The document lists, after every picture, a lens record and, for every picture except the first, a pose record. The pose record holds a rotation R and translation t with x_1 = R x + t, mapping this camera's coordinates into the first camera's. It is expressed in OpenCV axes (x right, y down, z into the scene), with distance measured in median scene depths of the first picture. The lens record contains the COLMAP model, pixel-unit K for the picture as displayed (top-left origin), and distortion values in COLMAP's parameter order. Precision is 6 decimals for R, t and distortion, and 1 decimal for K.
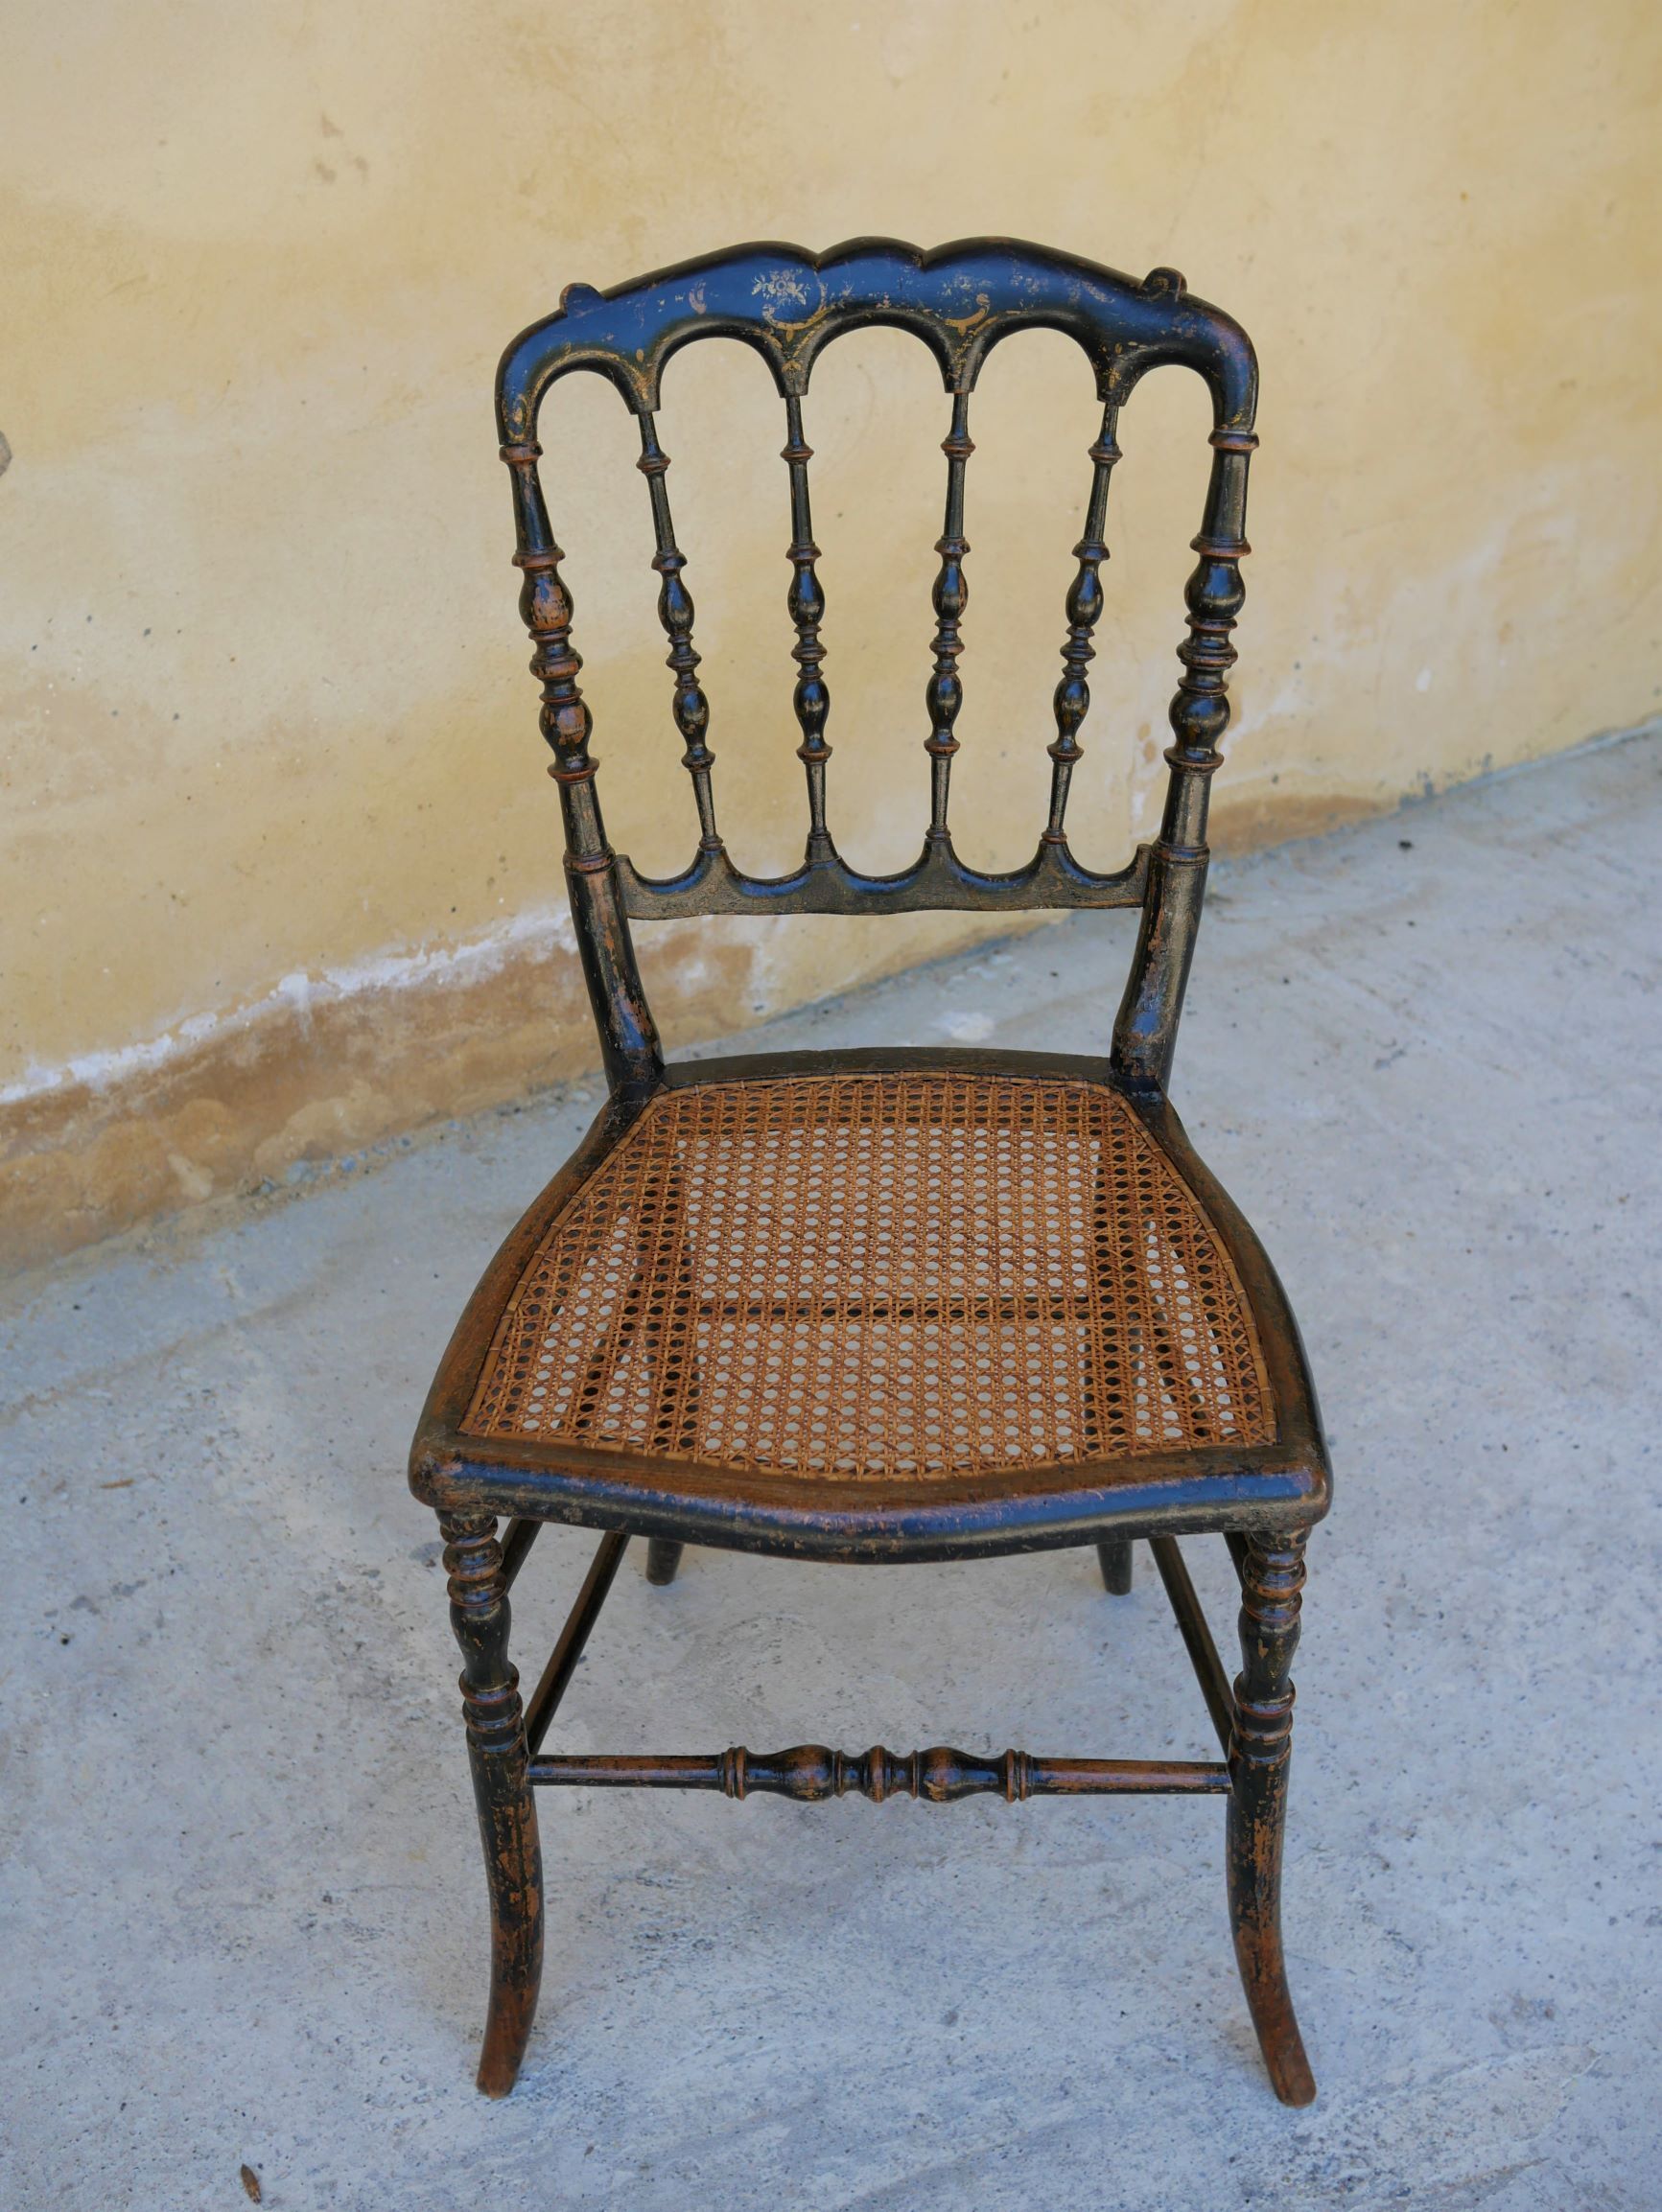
lens RADIAL K [[2577.5, 0, 848.5], [0, 2577.5, 1103.4], [0, 0, 1]] dist [-0.019831, 0.000000]
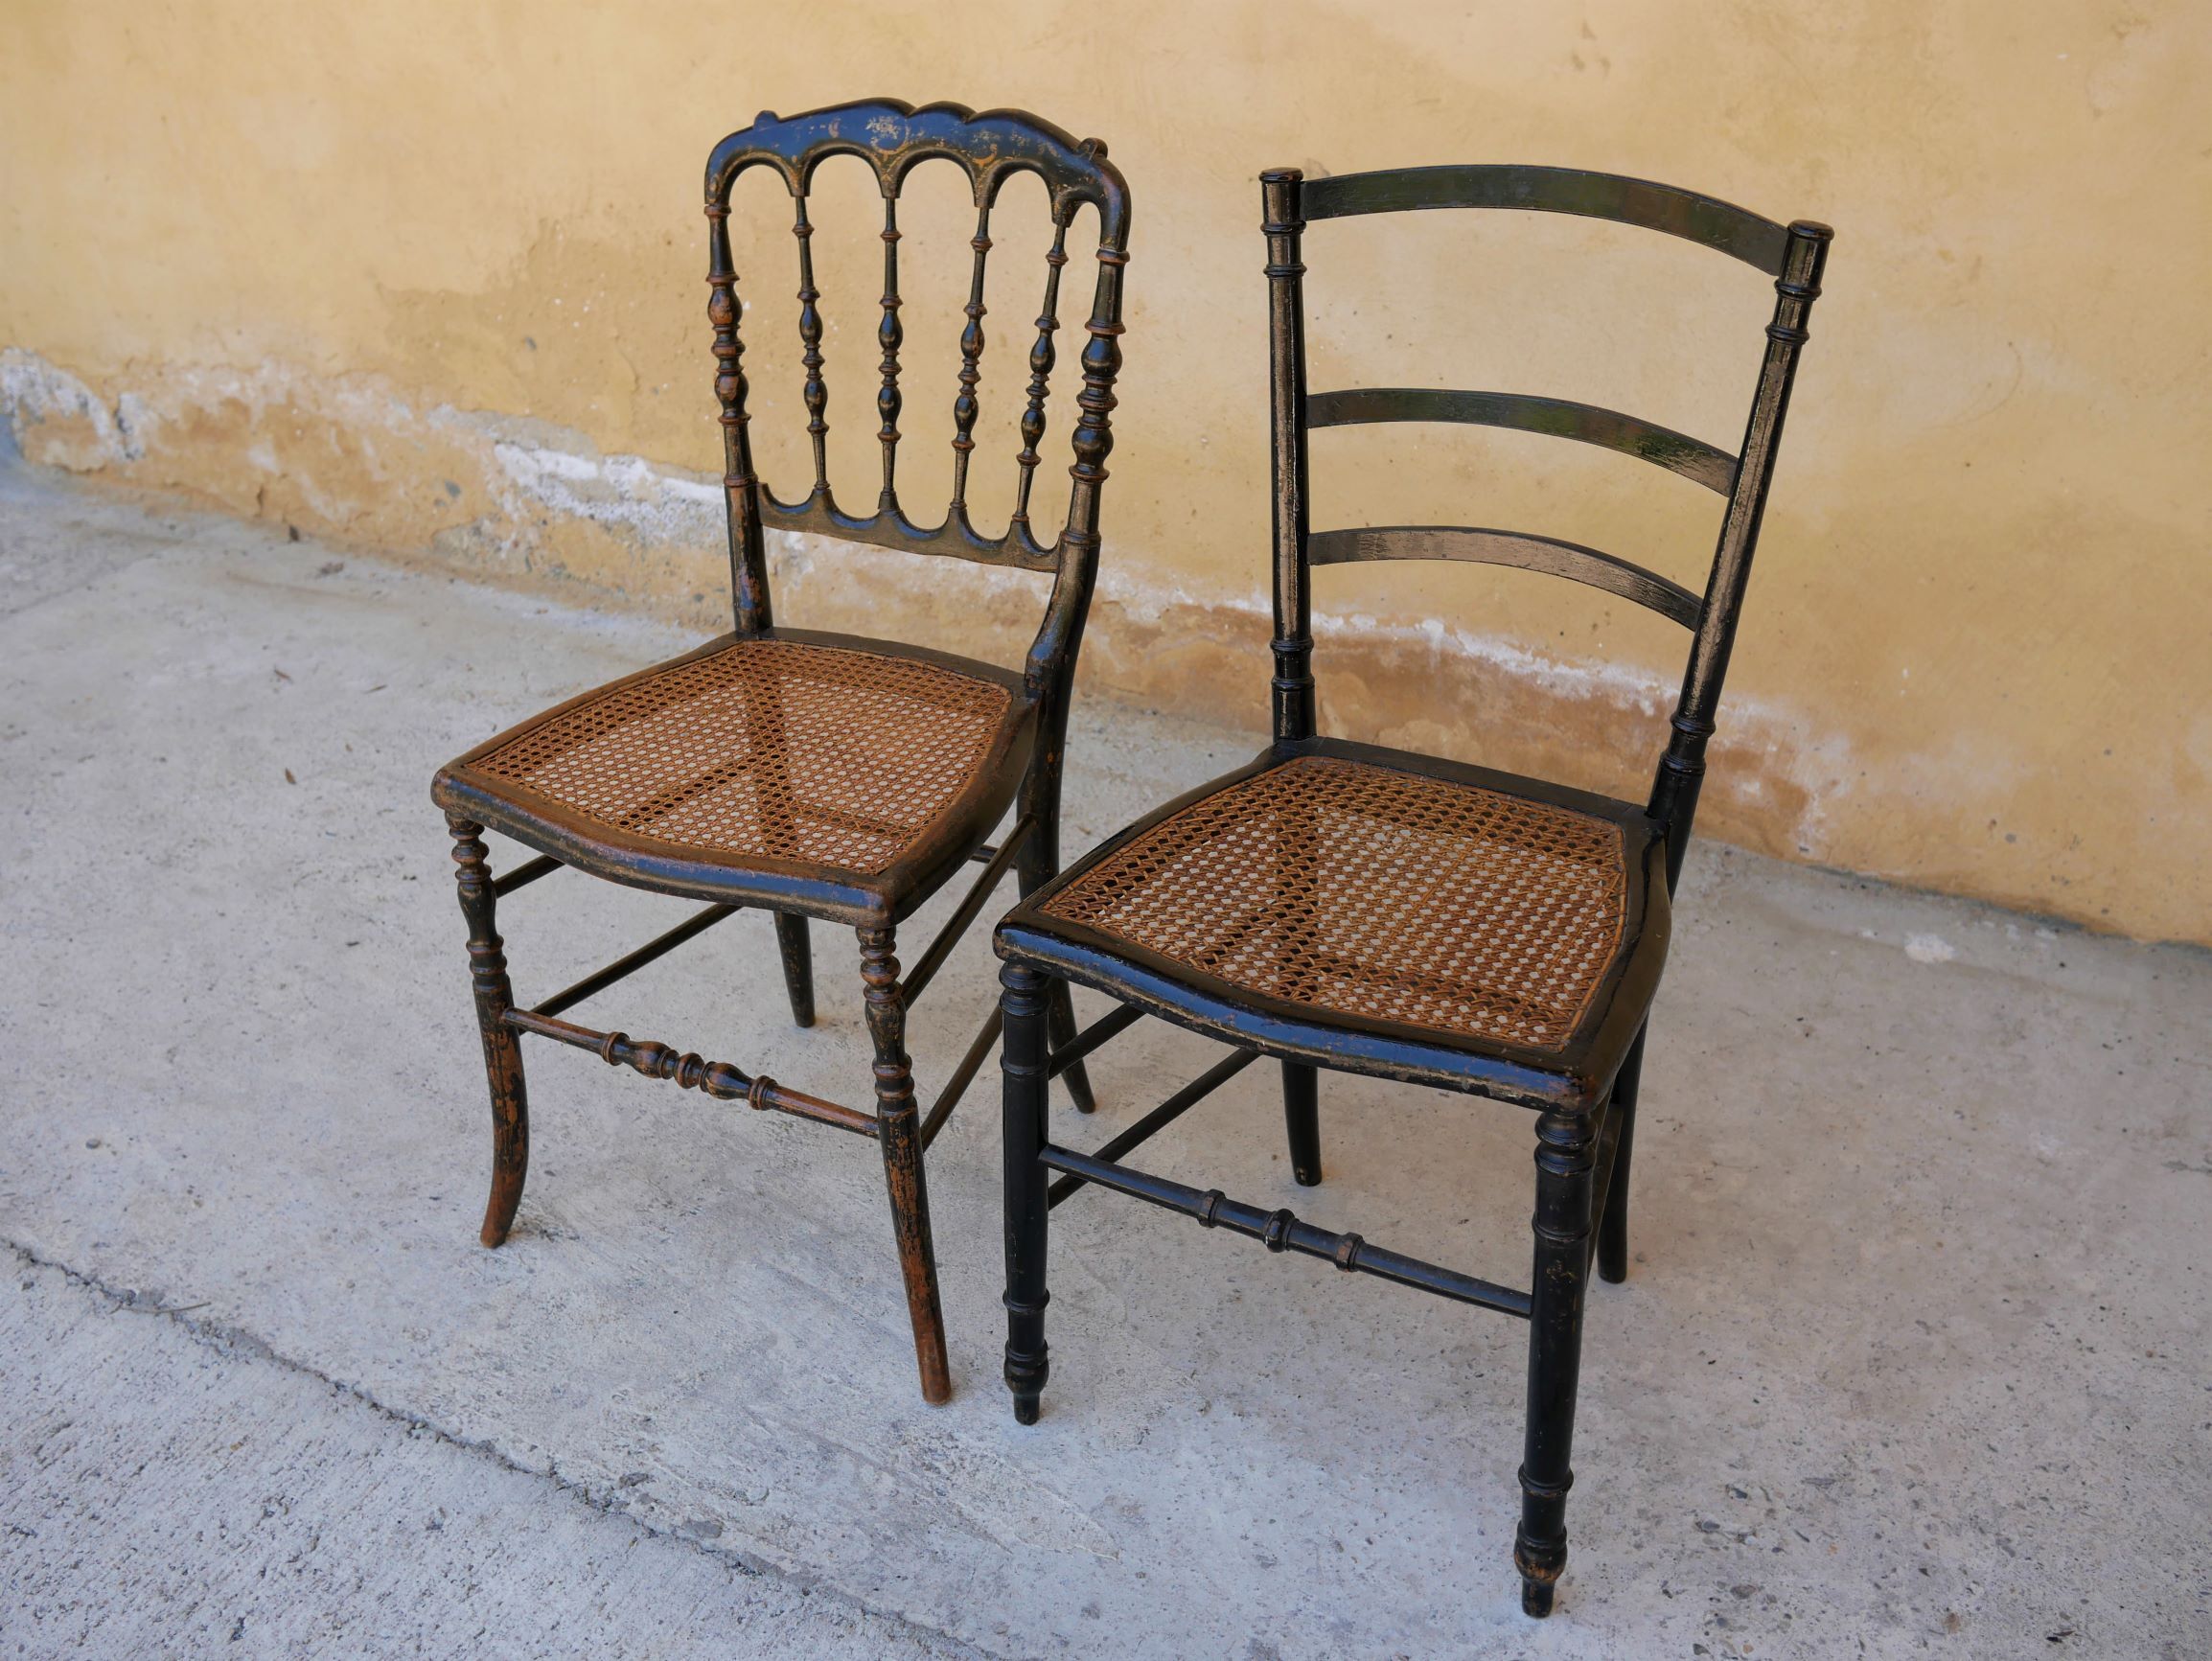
lens RADIAL K [[2499.9, 0, 1088.8], [0, 2499.9, 820.2], [0, 0, 1]] dist [-0.012957, 0.000000]
pose [[0.479136, 0.435802, -0.761909, 0.767351], [-0.473627, 0.859184, 0.193596, -0.131662], [0.738990, 0.268102, 0.618074, 0.079772]]
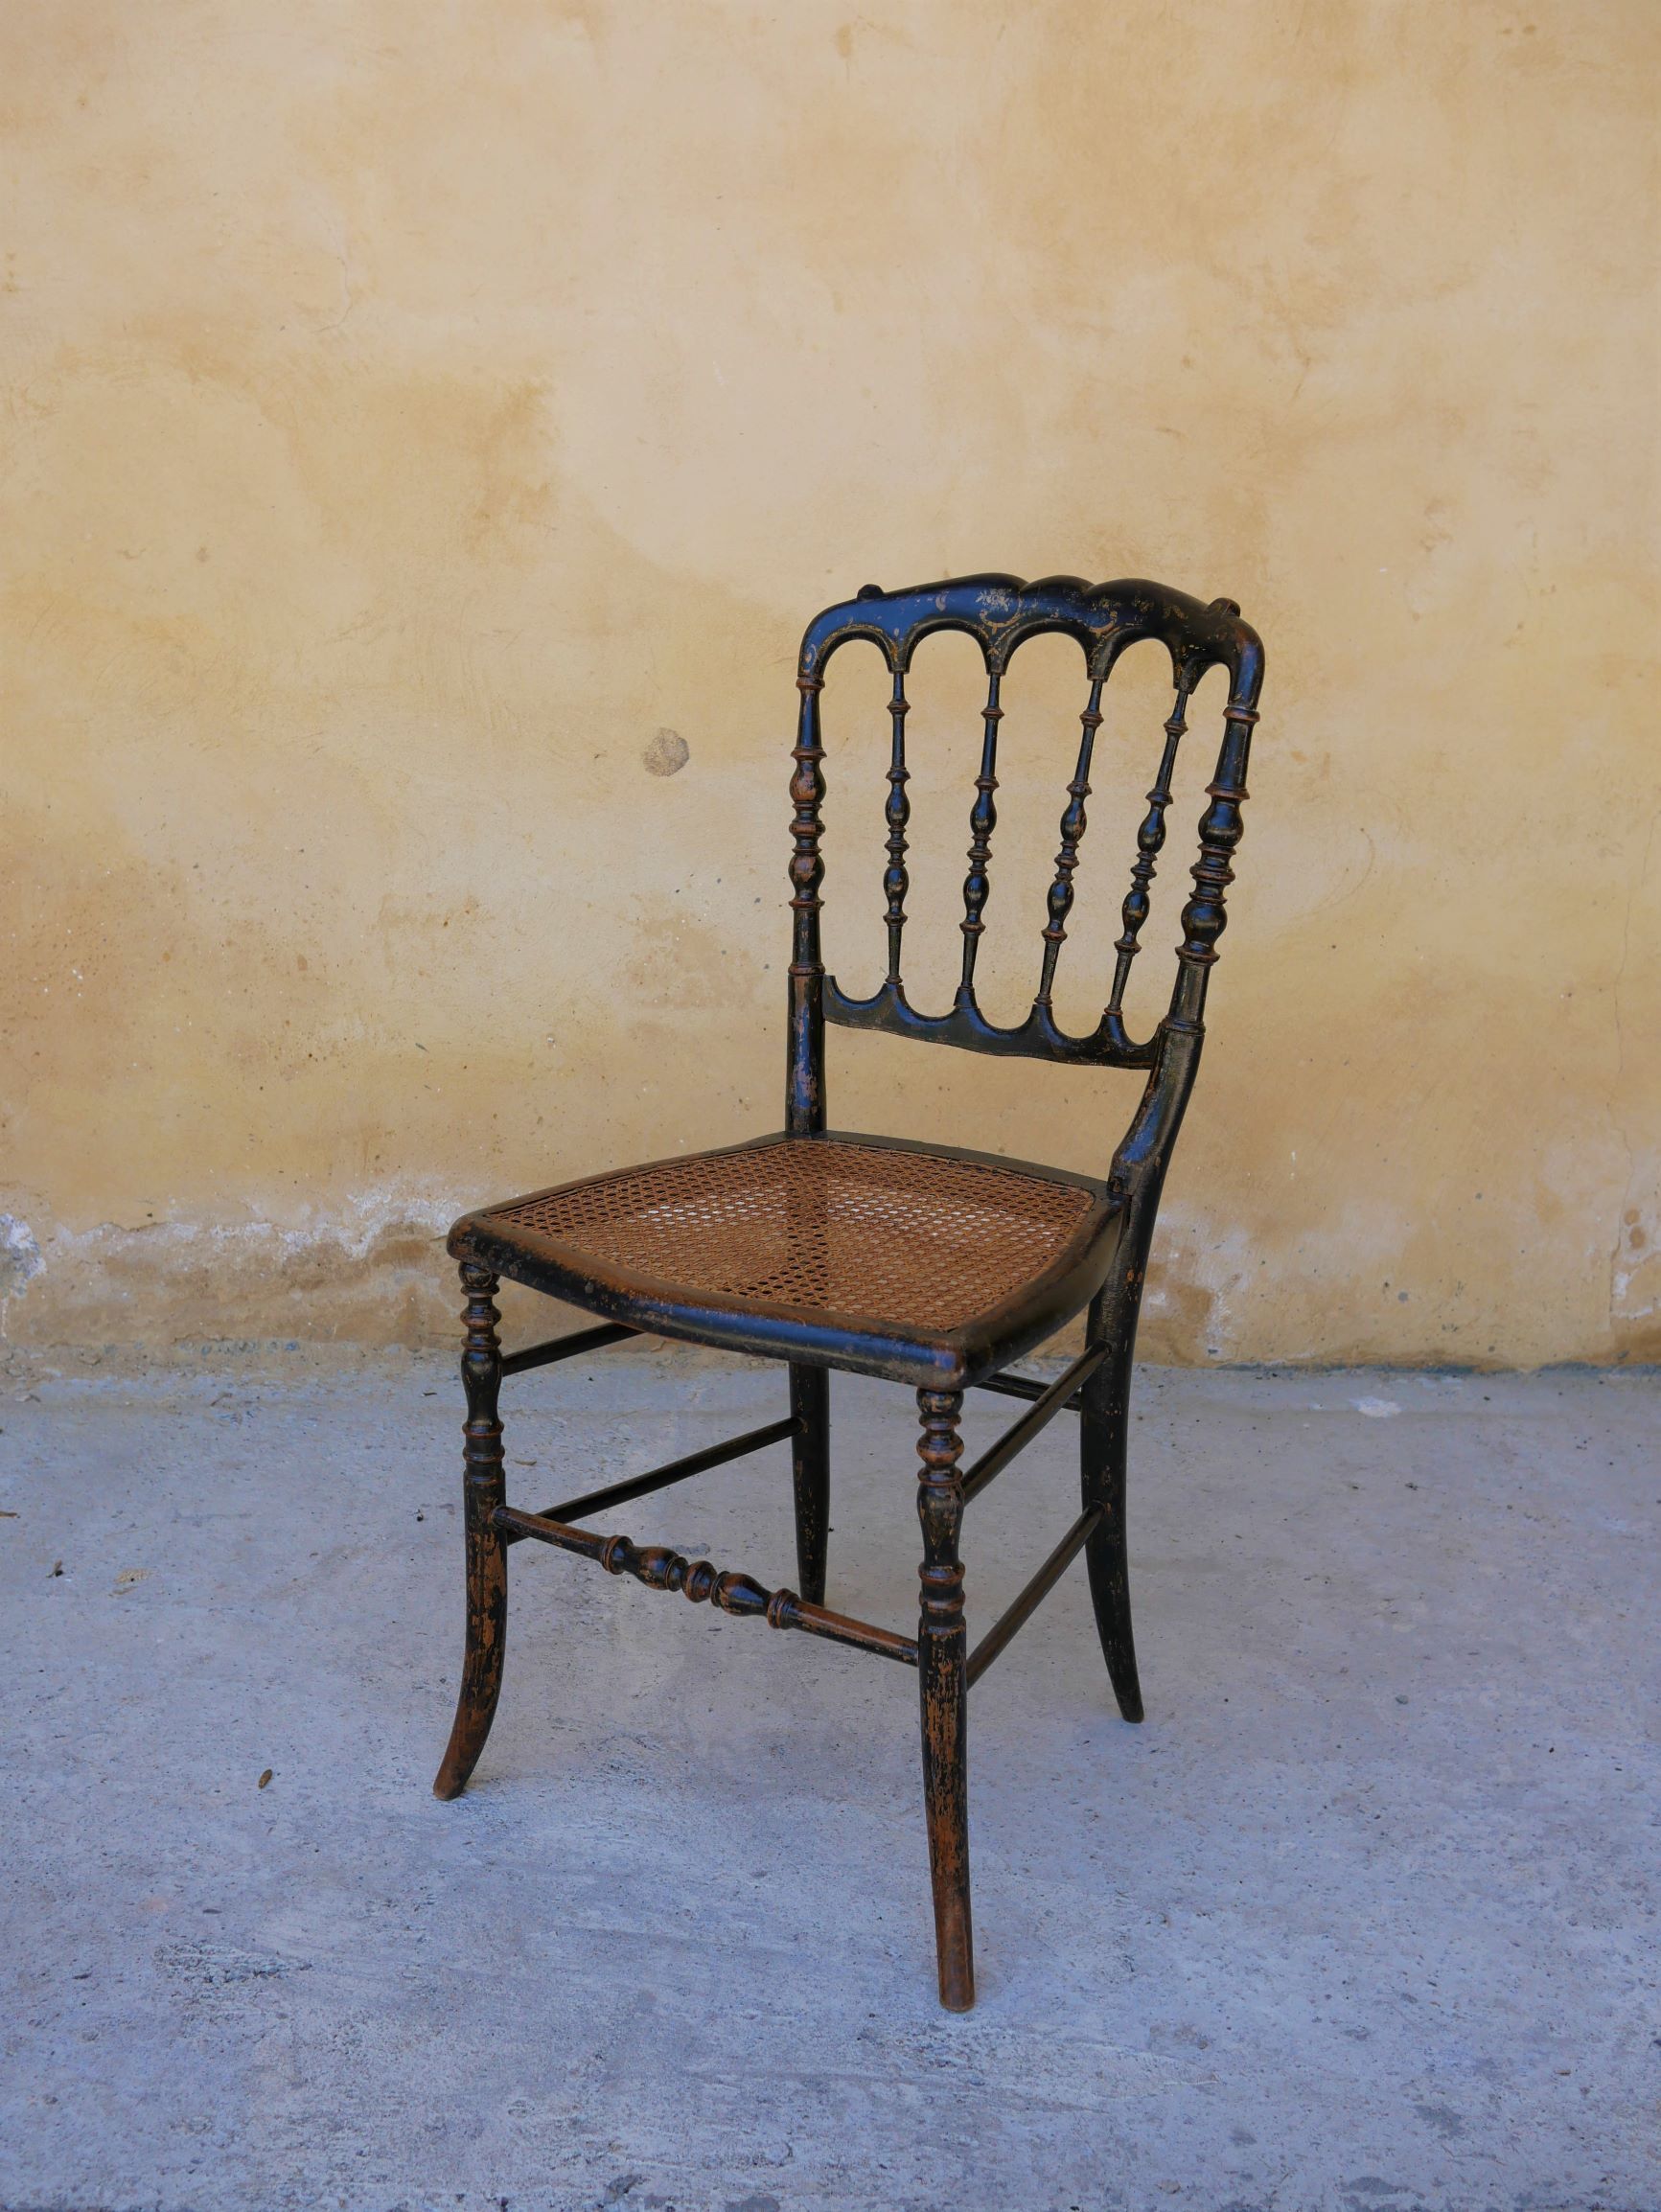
lens RADIAL K [[2499.9, 0, 828.3], [0, 2499.9, 1108.3], [0, 0, 1]] dist [-0.012957, 0.000000]
pose [[0.842748, 0.172593, -0.509890, 0.445379], [-0.319305, 0.922854, -0.215370, 0.190510], [0.433383, 0.344313, 0.832843, -0.081528]]
